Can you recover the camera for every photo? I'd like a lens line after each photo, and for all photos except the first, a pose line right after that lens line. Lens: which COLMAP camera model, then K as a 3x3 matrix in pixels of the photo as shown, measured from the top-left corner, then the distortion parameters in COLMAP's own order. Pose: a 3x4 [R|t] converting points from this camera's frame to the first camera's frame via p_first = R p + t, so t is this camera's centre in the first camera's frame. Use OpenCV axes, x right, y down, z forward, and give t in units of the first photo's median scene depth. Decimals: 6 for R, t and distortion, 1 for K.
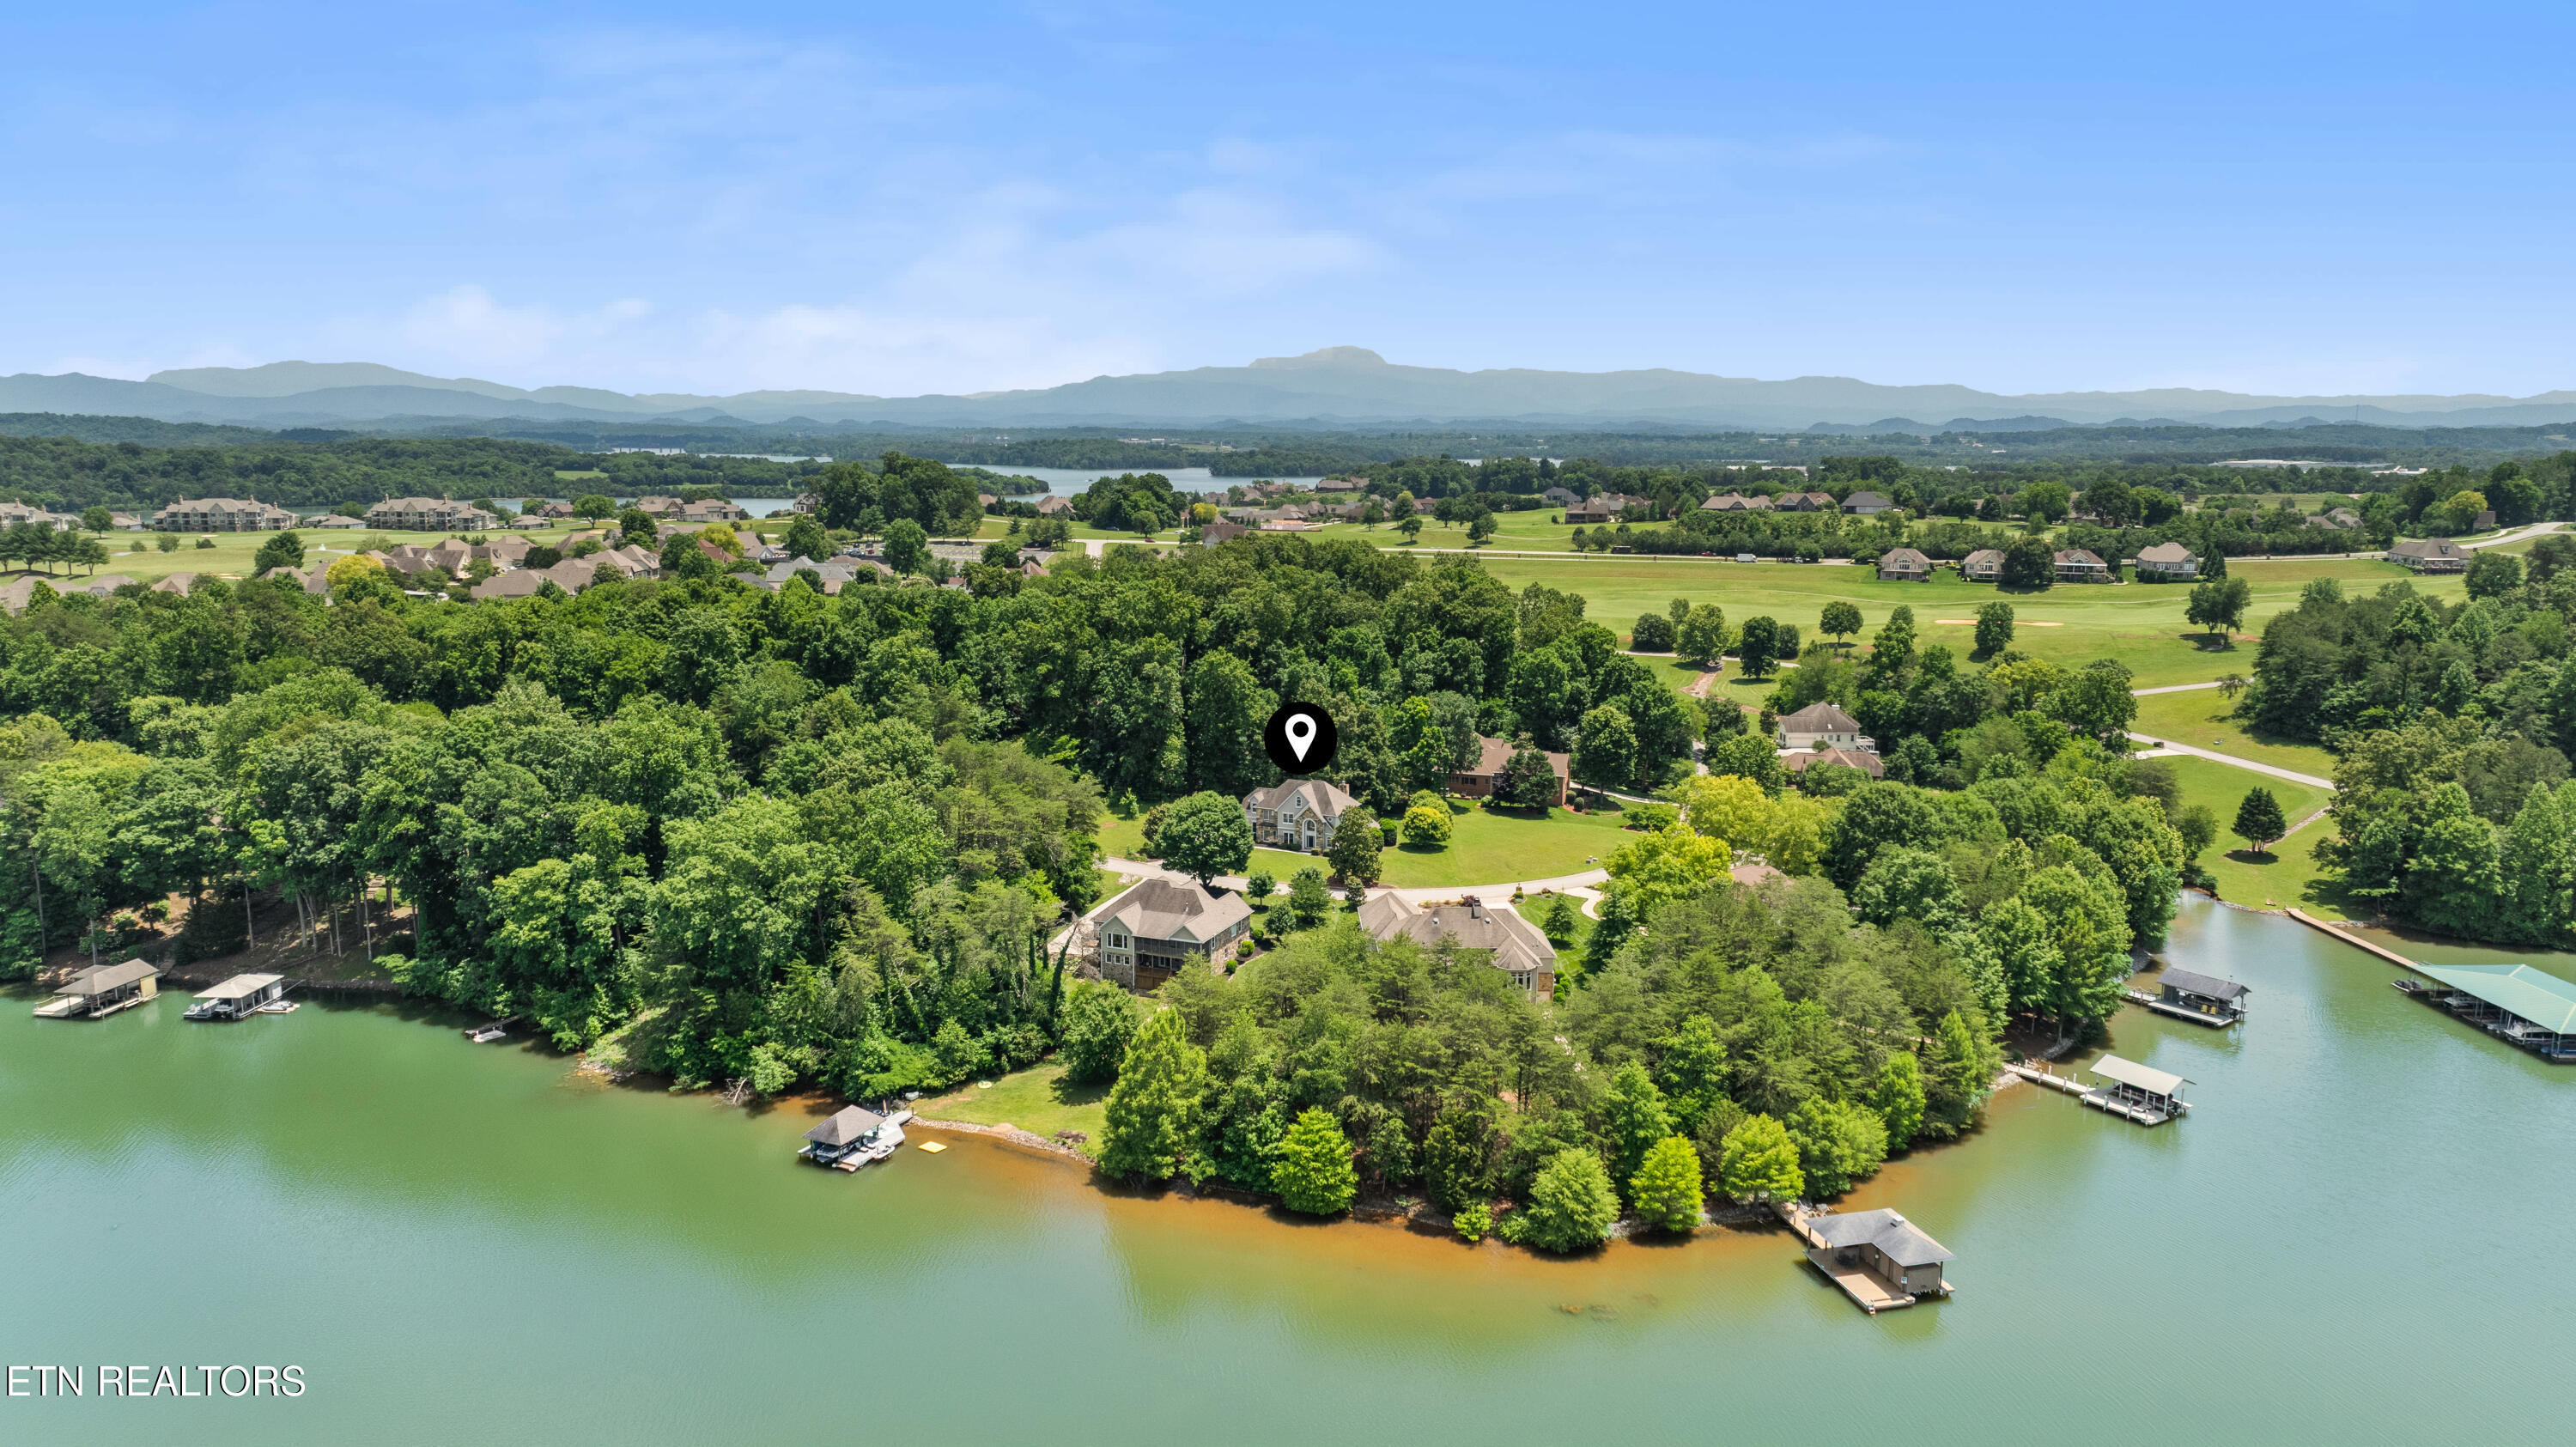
lens RADIAL K [[1796.7, 0, 1282.5], [0, 1796.7, 729.1], [0, 0, 1]] dist [-0.028526, 0.002567]
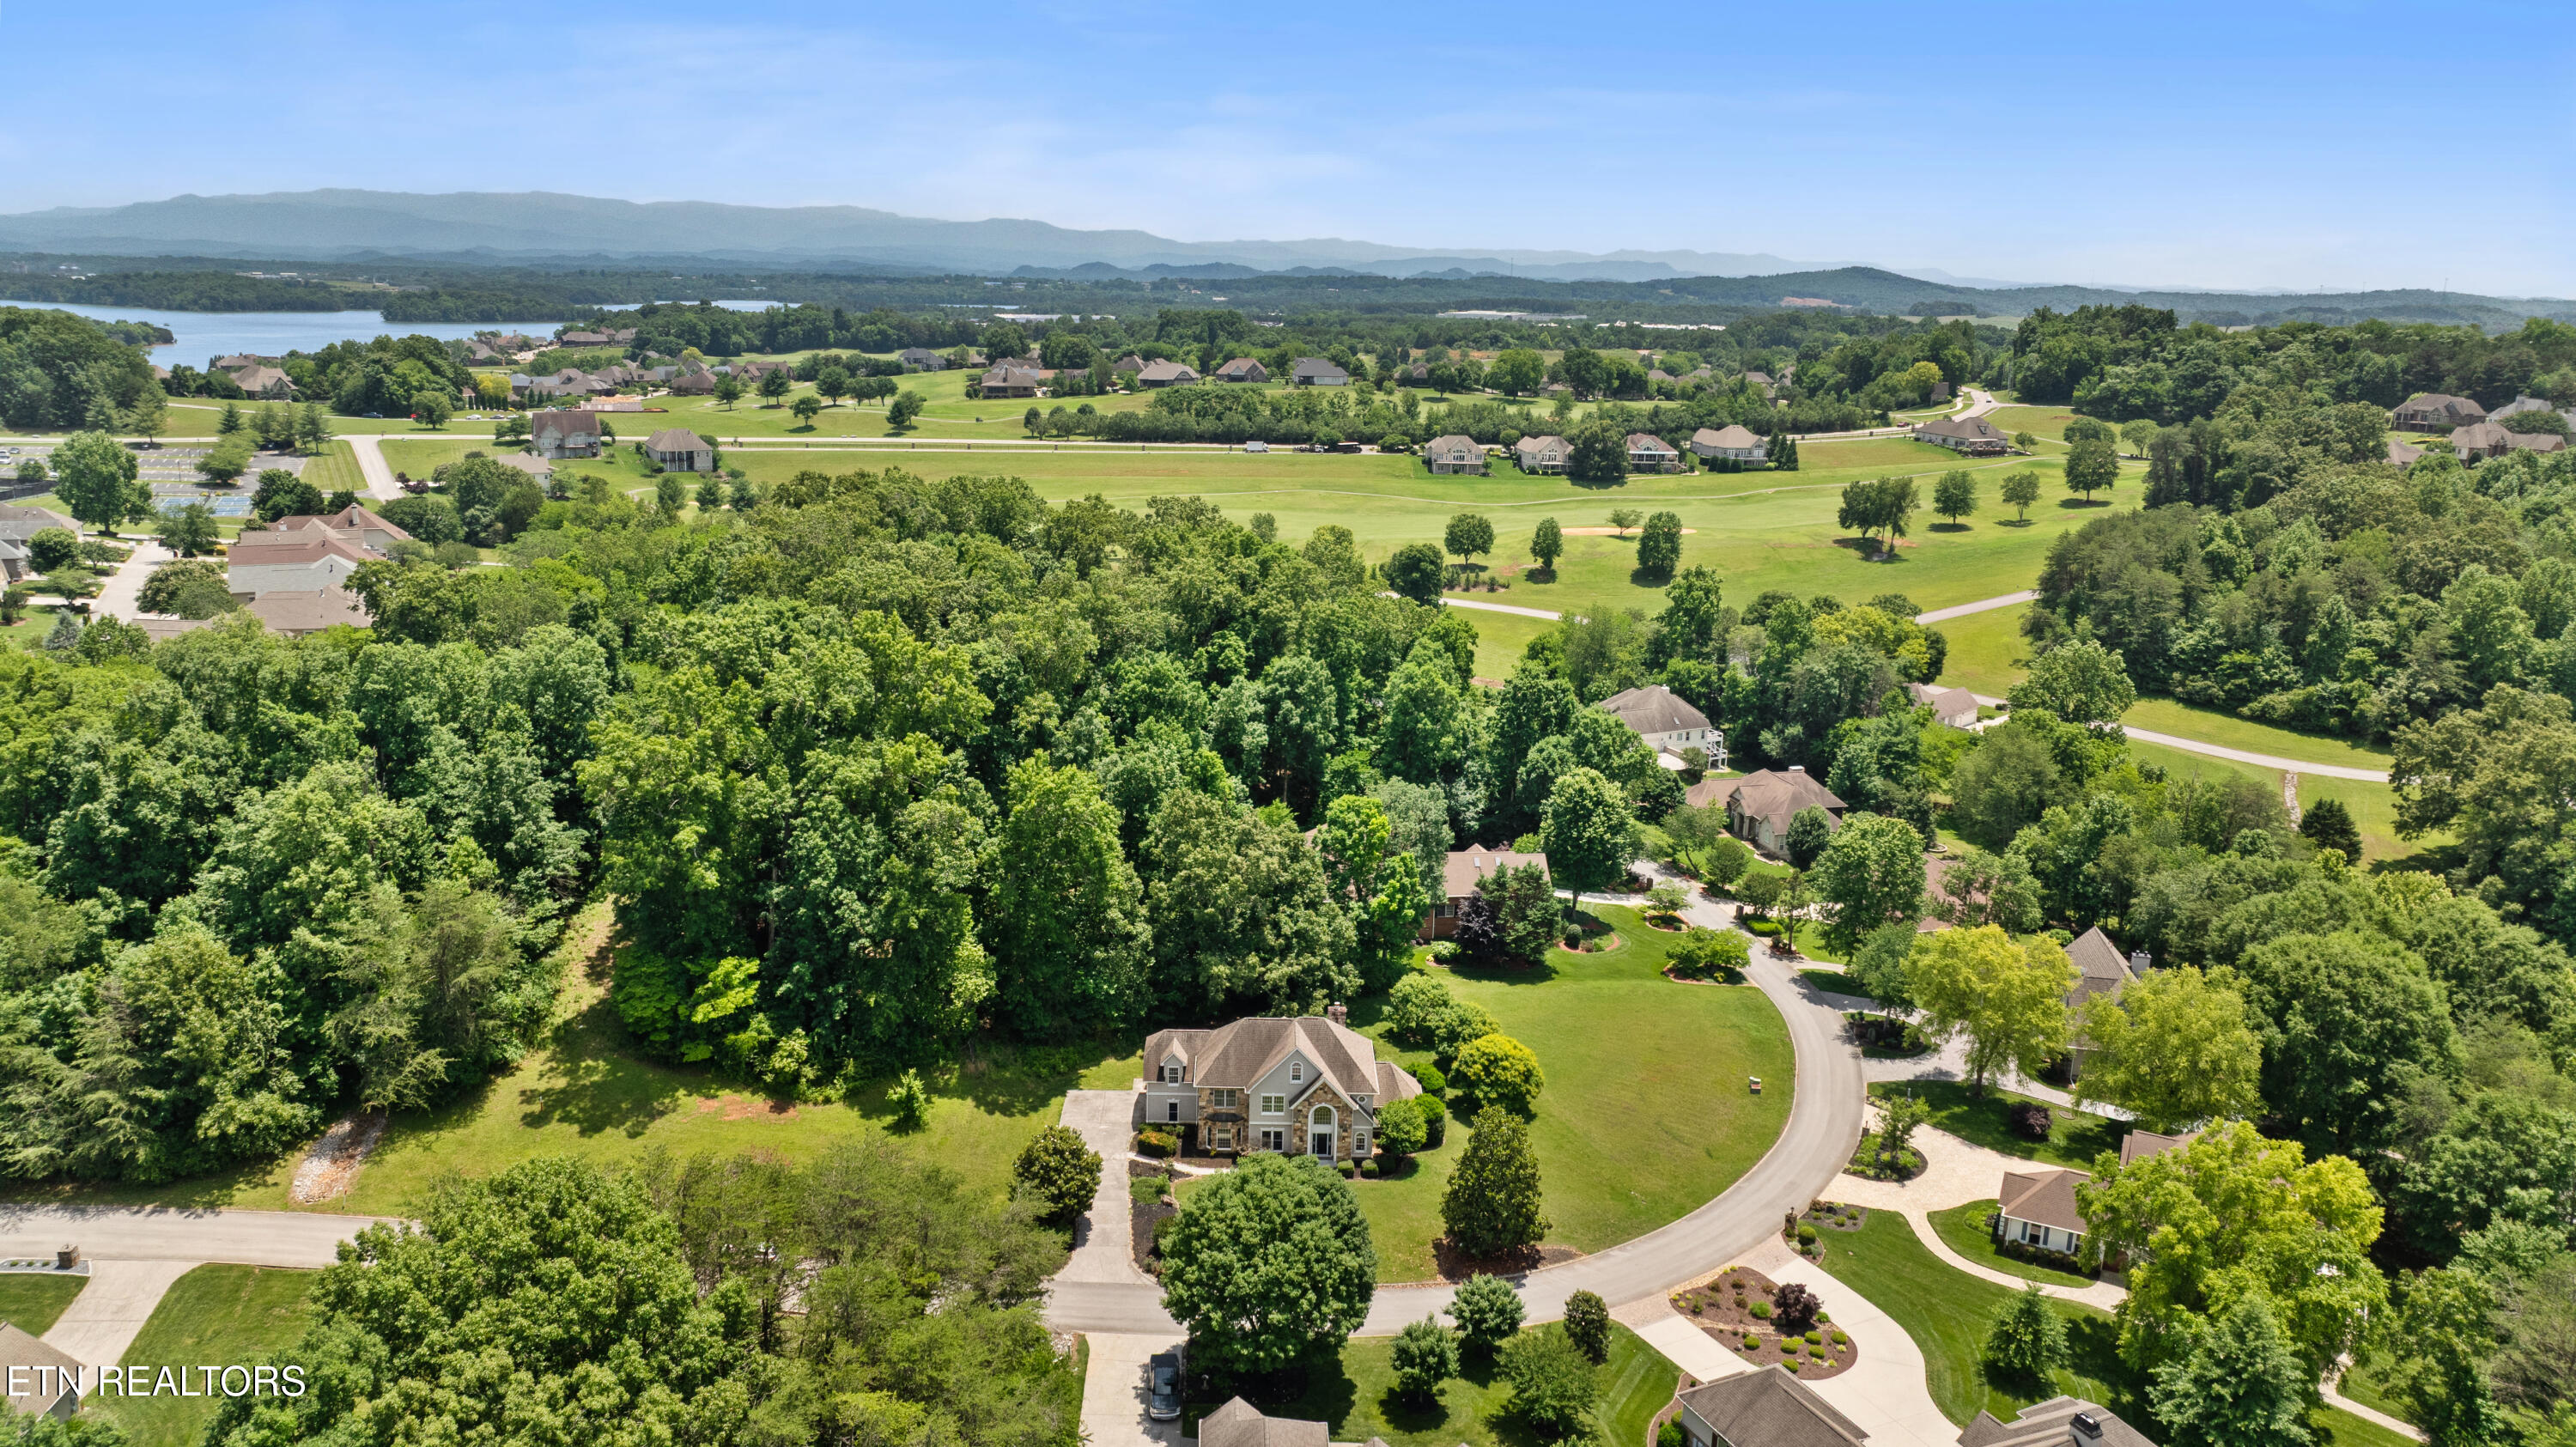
lens RADIAL K [[1796.7, 0, 1296.9], [0, 1796.7, 714.3], [0, 0, 1]] dist [-0.028526, 0.002567]
pose [[0.903370, -0.083190, 0.420717, -0.112481], [0.050165, 0.994769, 0.088984, -0.060417], [-0.425918, -0.059281, 0.902817, 0.314608]]
